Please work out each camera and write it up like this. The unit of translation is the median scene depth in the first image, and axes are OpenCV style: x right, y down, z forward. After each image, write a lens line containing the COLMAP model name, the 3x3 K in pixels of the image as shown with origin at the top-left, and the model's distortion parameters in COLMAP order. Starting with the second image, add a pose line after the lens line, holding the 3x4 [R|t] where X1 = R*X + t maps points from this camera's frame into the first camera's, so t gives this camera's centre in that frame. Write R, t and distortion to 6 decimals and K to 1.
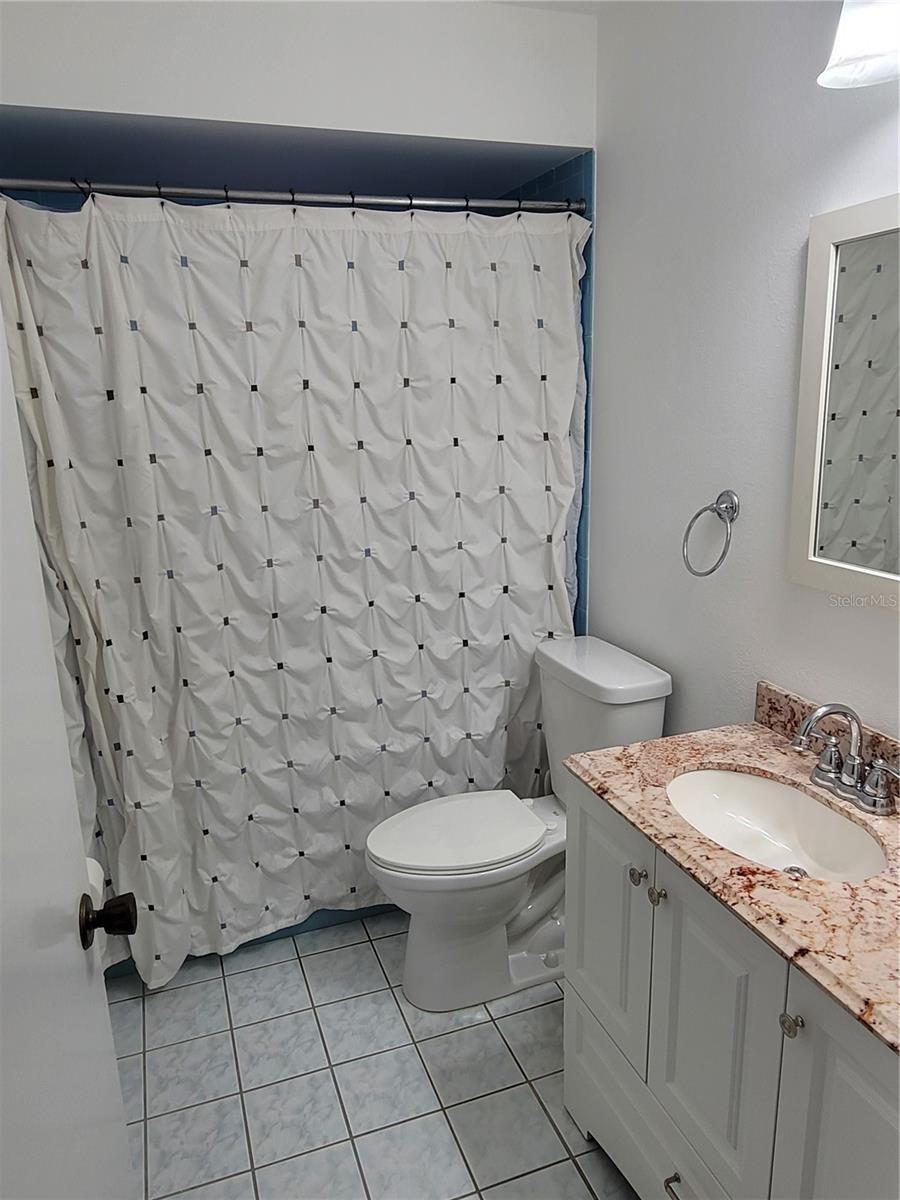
lens RADIAL K [[836.2, 0, 442.5], [0, 836.2, 600.1], [0, 0, 1]] dist [-0.005601, 0.003381]
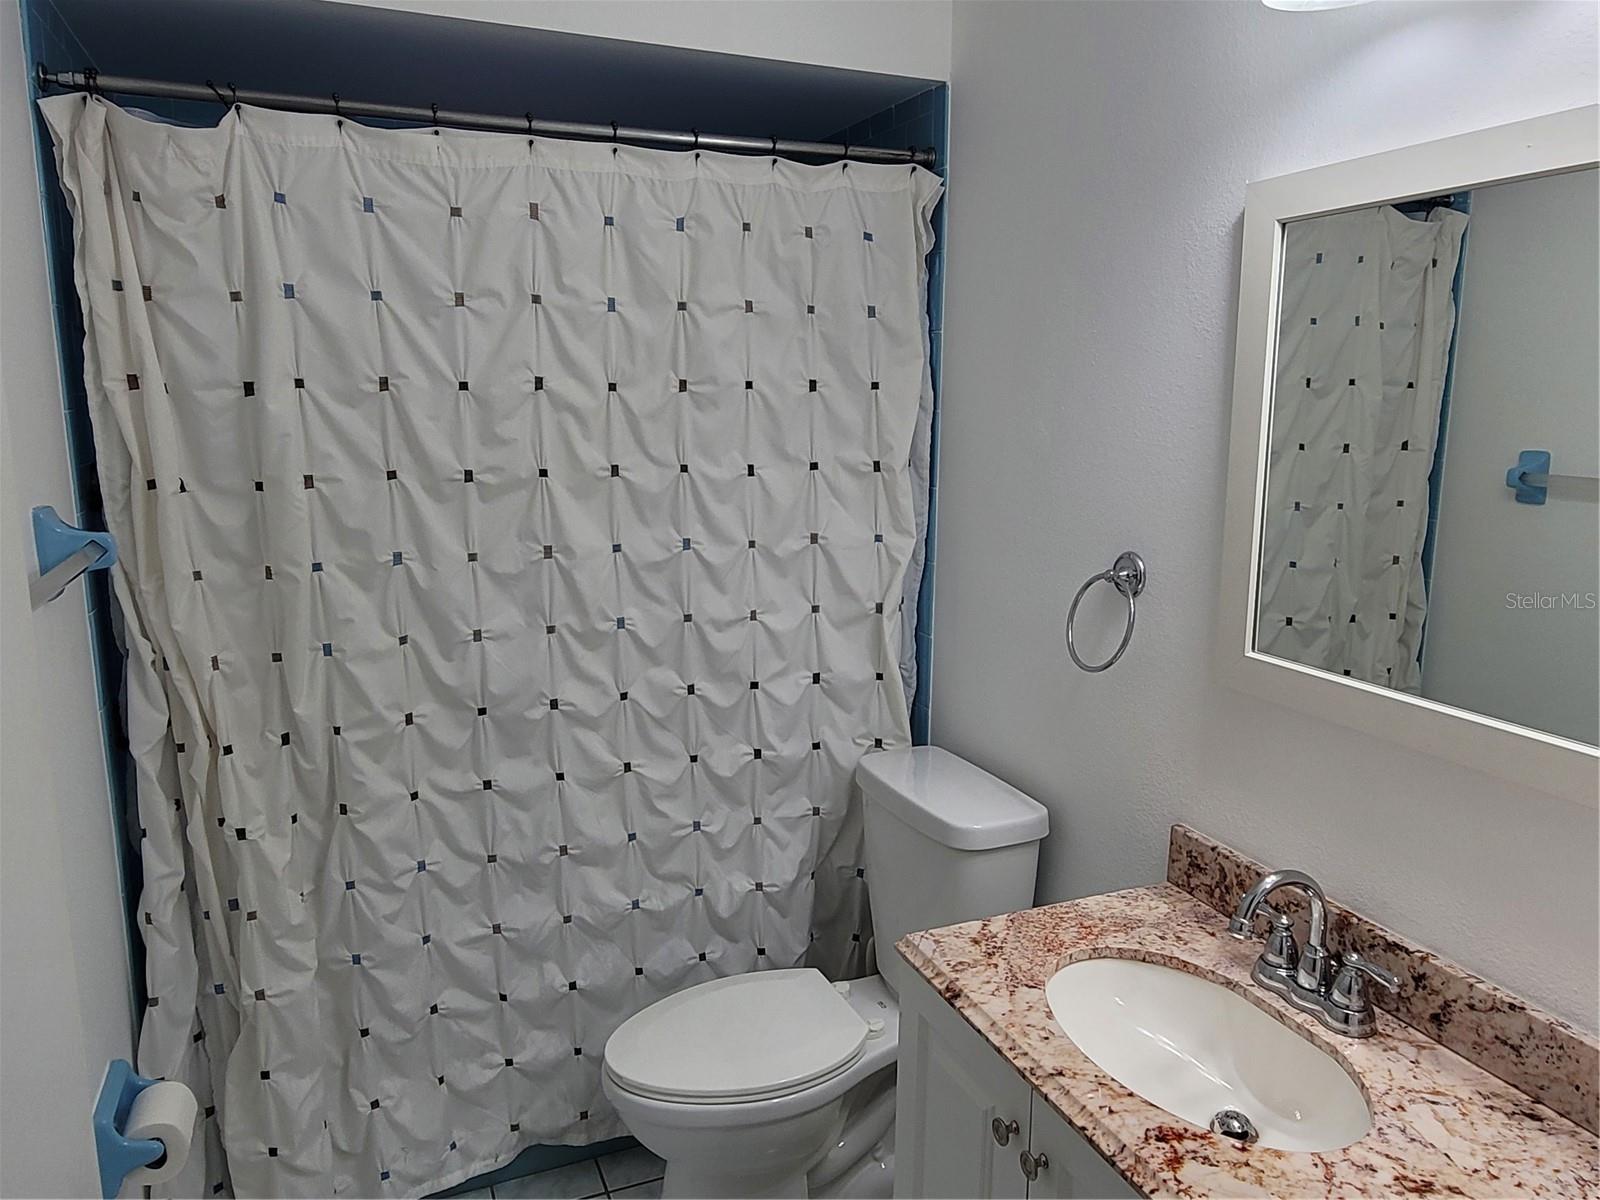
lens RADIAL K [[1114.9, 0, 801.9], [0, 1114.9, 589.7], [0, 0, 1]] dist [-0.005601, 0.003381]
pose [[0.997881, 0.025373, 0.059914, 0.005668], [-0.021042, 0.997193, -0.071852, -0.022605], [-0.061569, 0.070439, 0.995614, 0.065920]]
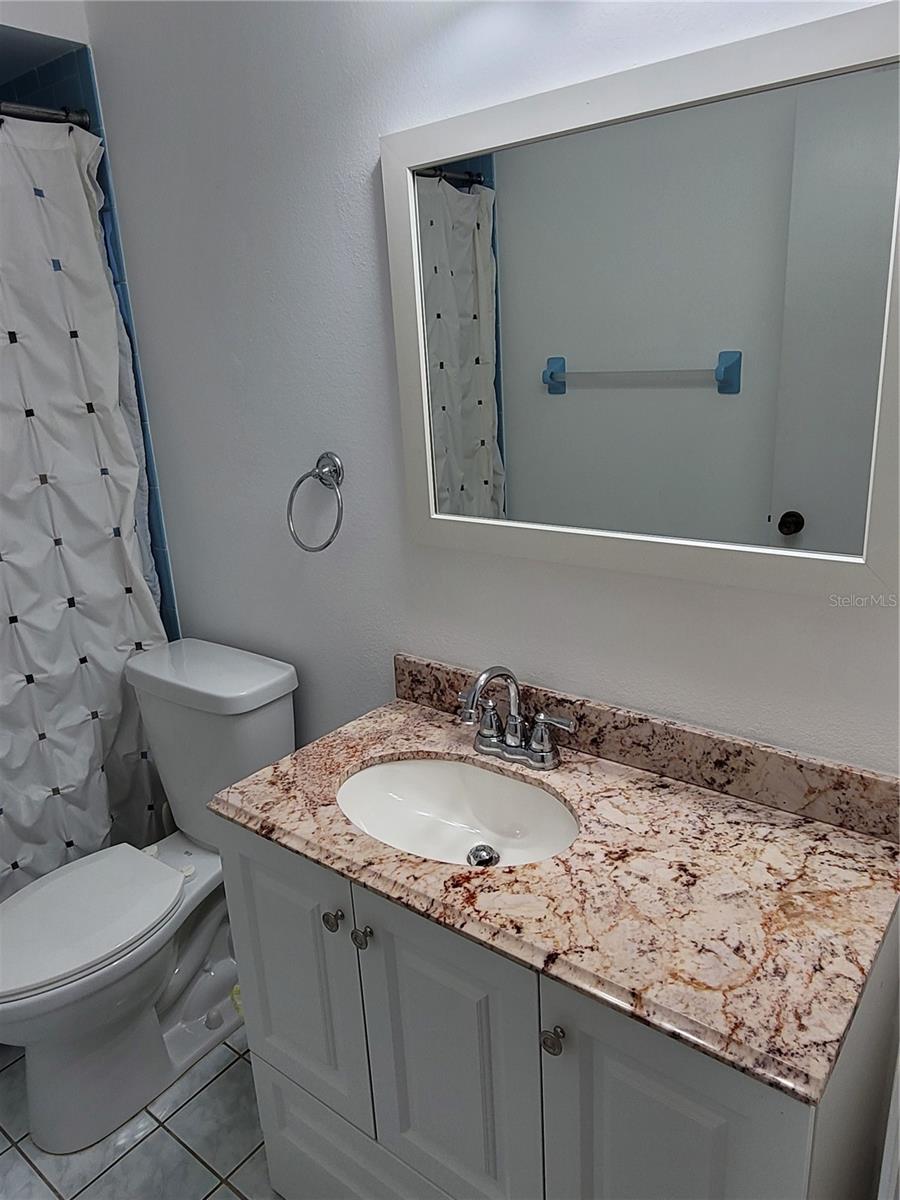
lens RADIAL K [[836.2, 0, 445.4], [0, 836.2, 599.2], [0, 0, 1]] dist [-0.005601, 0.003381]
pose [[0.849369, -0.174436, 0.498140, -0.021633], [0.159455, 0.984512, 0.072868, -0.019645], [-0.503136, 0.017540, 0.864029, 0.149970]]
